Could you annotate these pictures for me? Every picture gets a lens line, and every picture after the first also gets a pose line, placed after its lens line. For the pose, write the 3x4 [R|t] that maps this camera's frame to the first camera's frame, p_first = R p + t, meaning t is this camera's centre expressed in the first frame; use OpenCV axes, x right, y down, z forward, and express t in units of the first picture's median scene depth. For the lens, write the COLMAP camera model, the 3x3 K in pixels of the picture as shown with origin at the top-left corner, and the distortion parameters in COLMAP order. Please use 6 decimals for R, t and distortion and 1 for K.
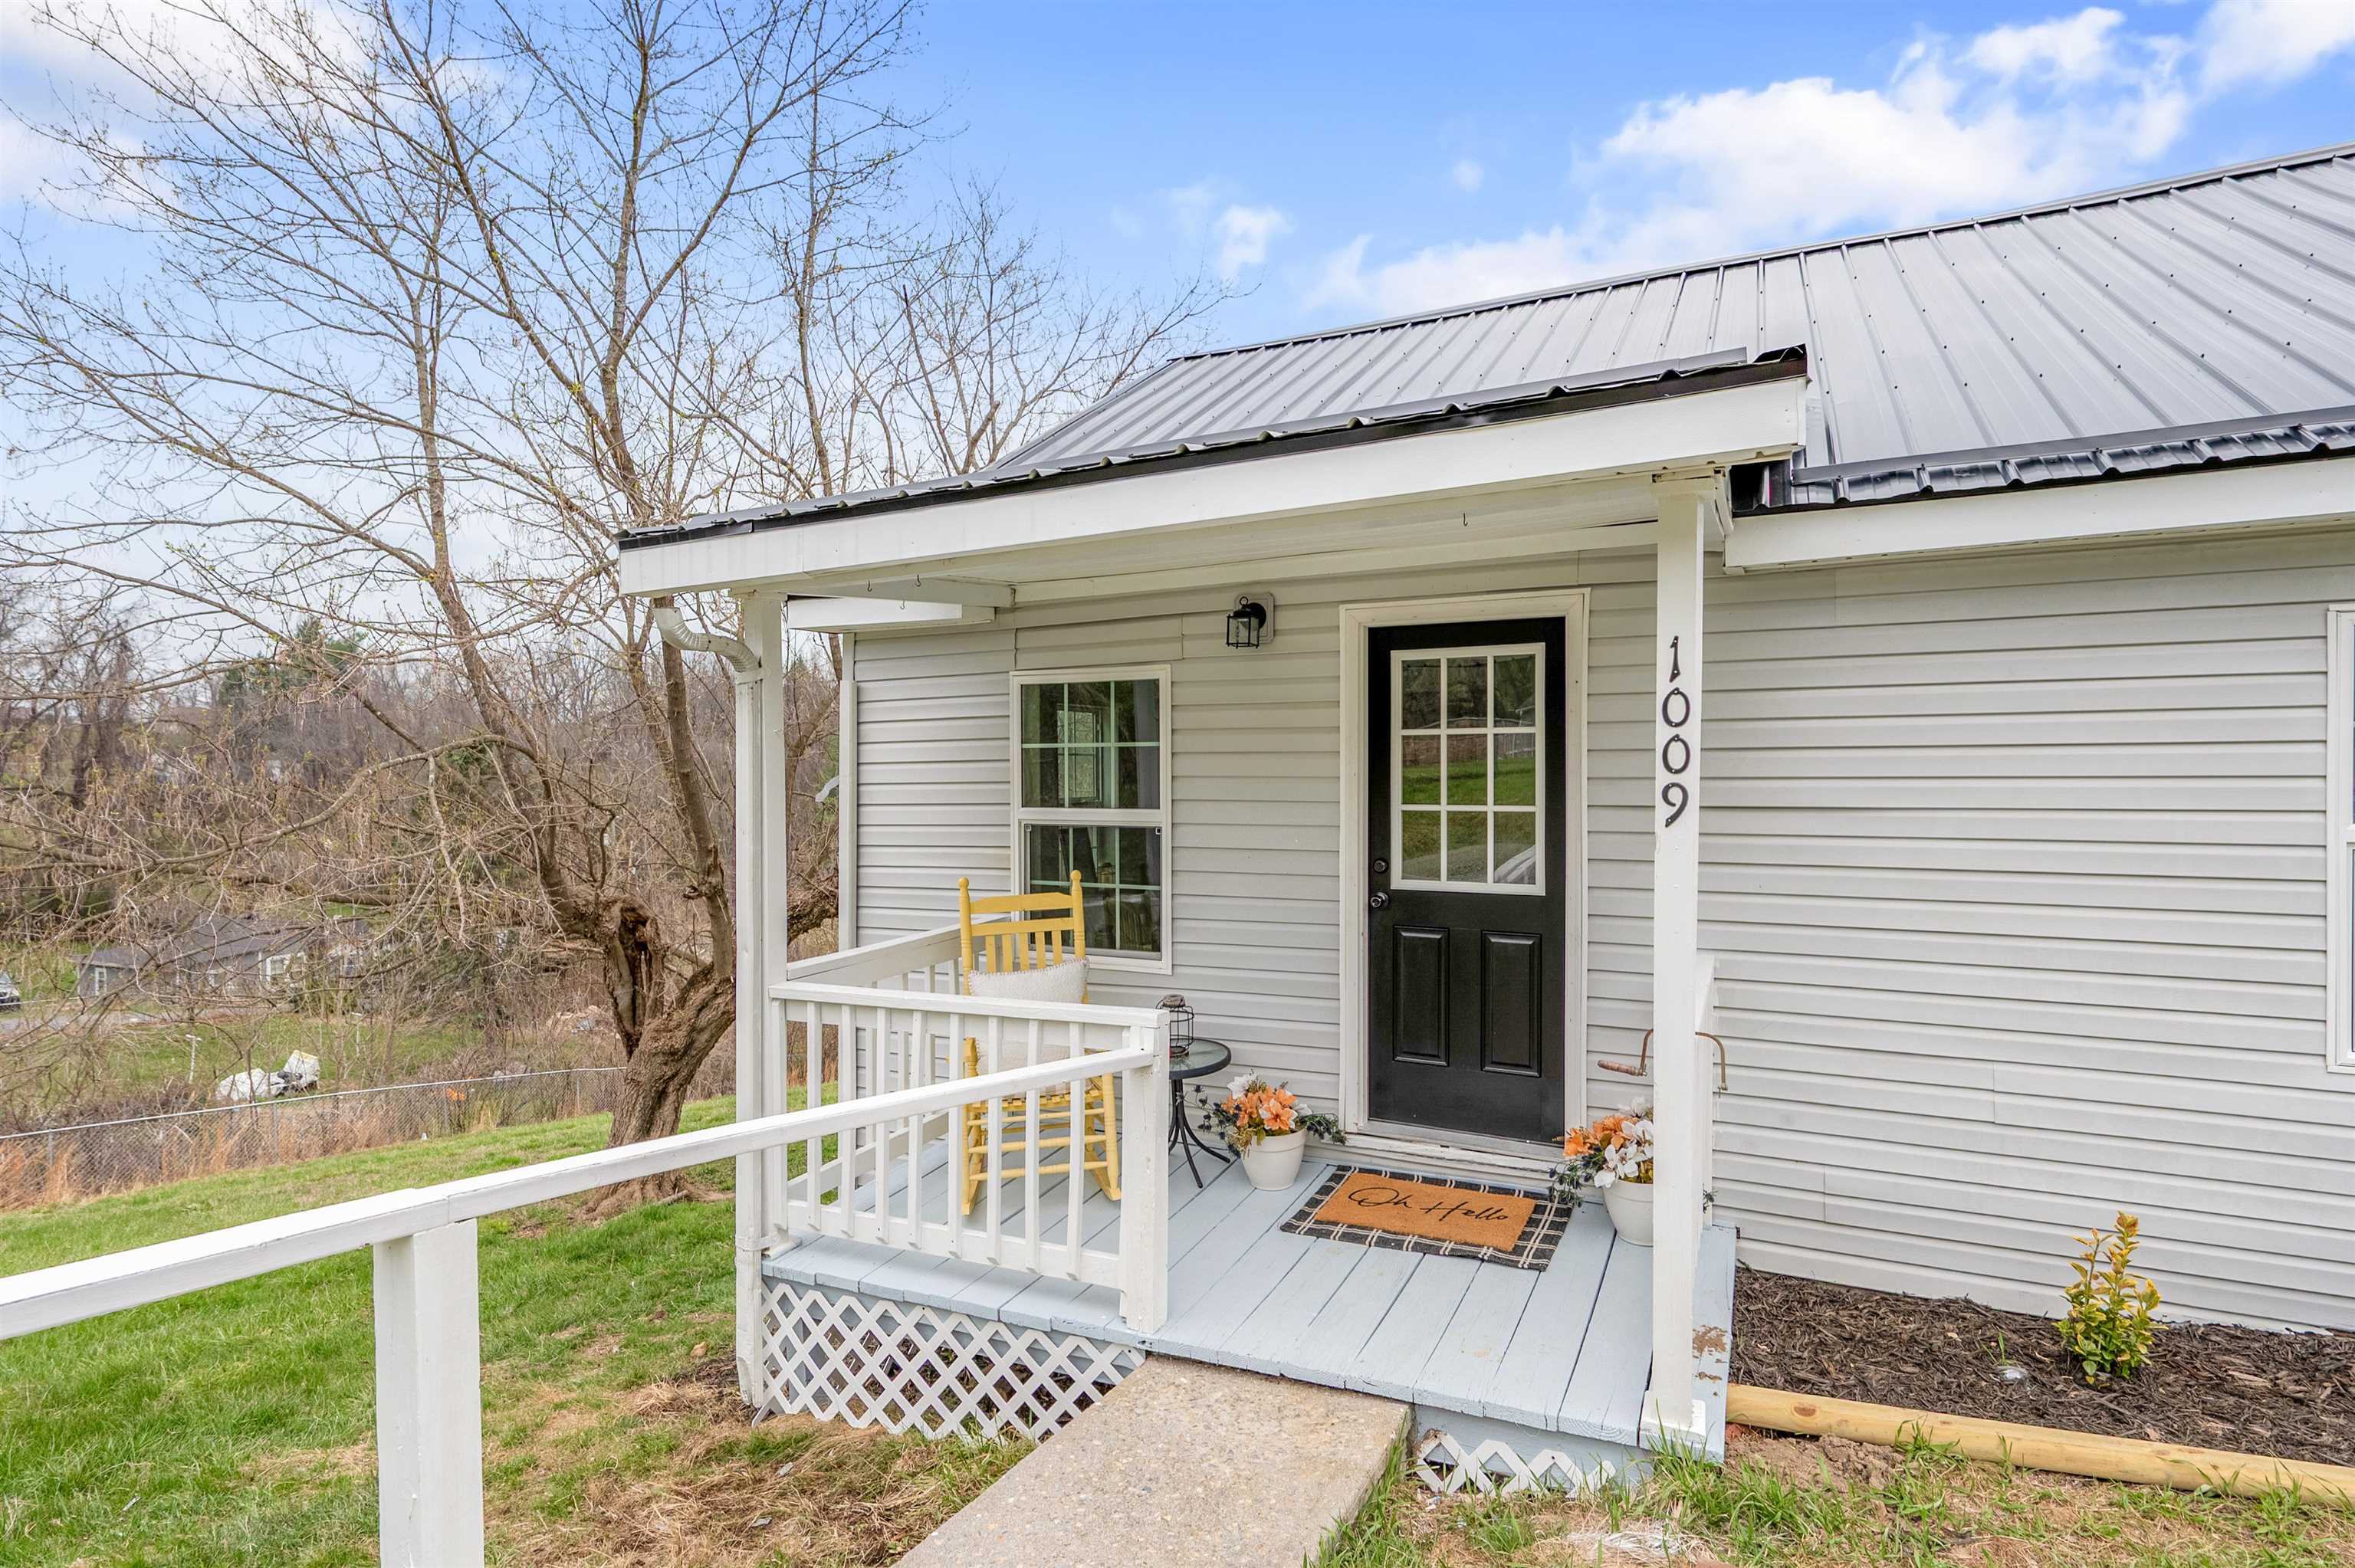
lens RADIAL K [[1195.2, 0, 1179.7], [0, 1195.2, 784.9], [0, 0, 1]] dist [-0.001734, -0.000878]
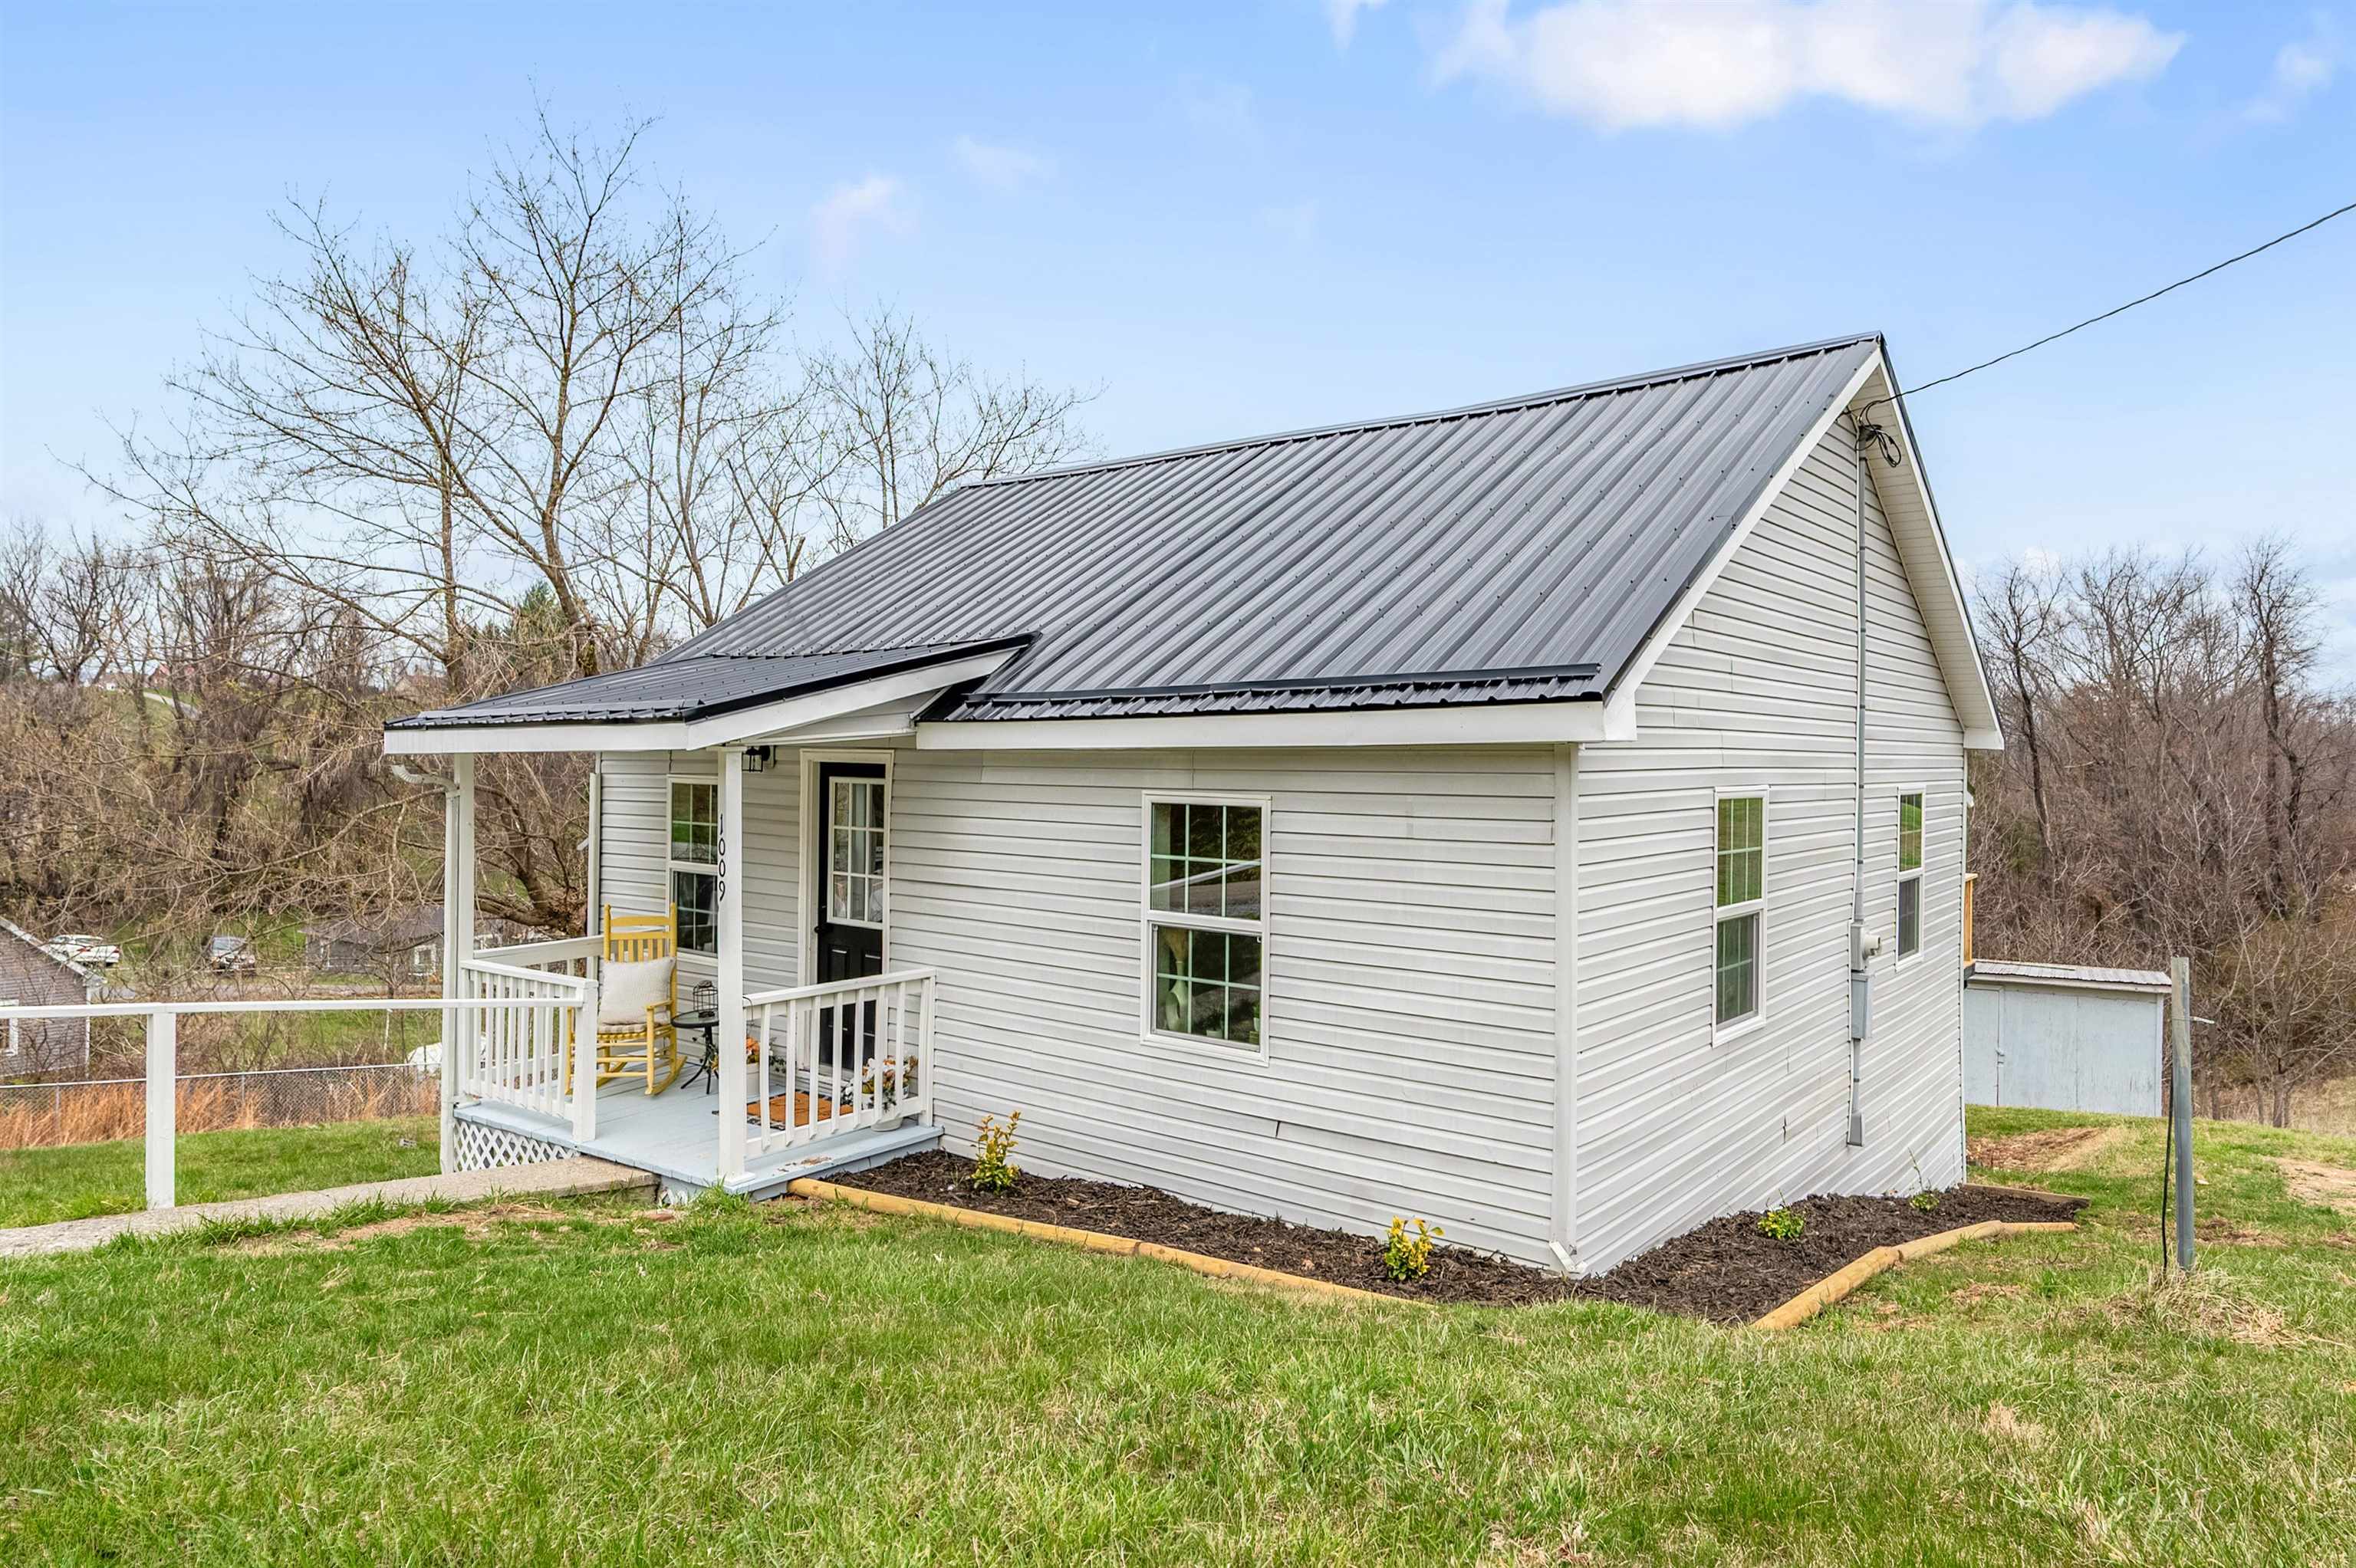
lens RADIAL K [[1446.6, 0, 1197.4], [0, 1446.6, 769.1], [0, 0, 1]] dist [-0.015248, -0.000564]
pose [[0.978274, 0.017320, -0.206591, 1.074352], [-0.017148, 0.999850, 0.002623, -0.135848], [0.206605, 0.000977, 0.978424, -0.829643]]
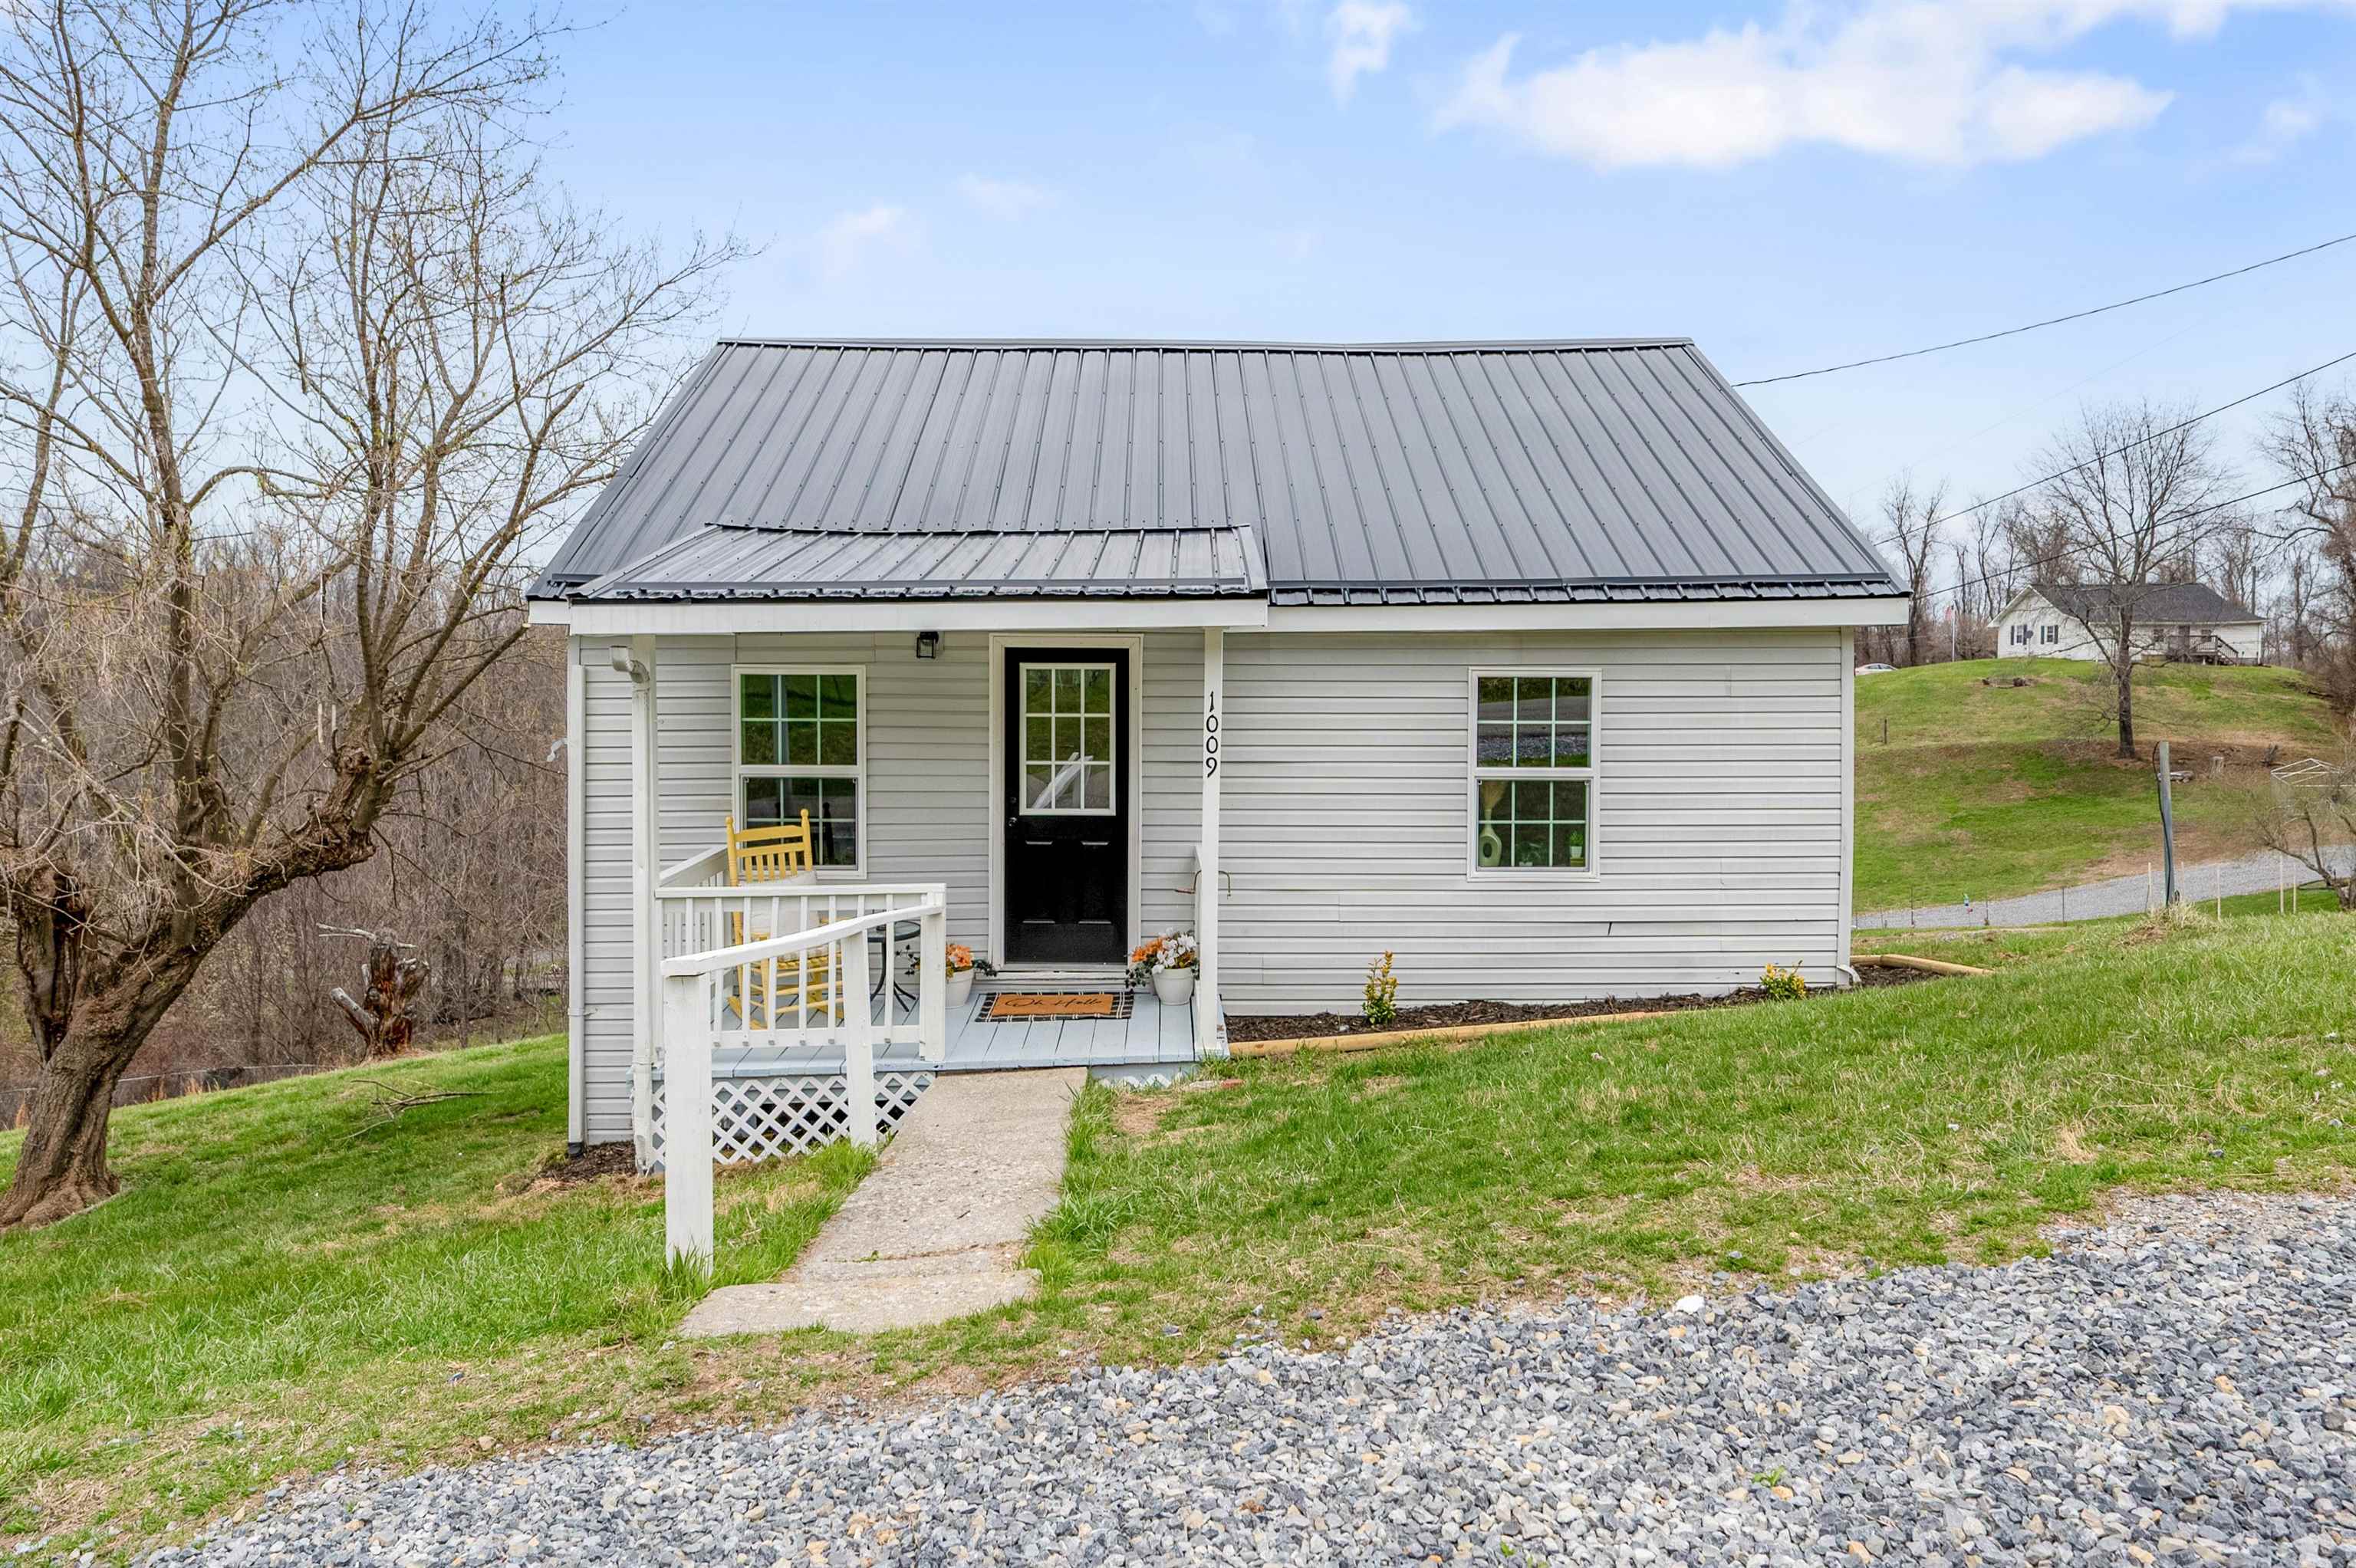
lens RADIAL K [[1322.2, 0, 1218.4], [0, 1322.2, 729.7], [0, 0, 1]] dist [-0.023648, -0.000644]
pose [[0.886656, -0.002976, 0.462421, -0.394345], [-0.002247, 0.999940, 0.010744, -0.043707], [-0.462425, -0.010565, 0.886595, -0.658151]]
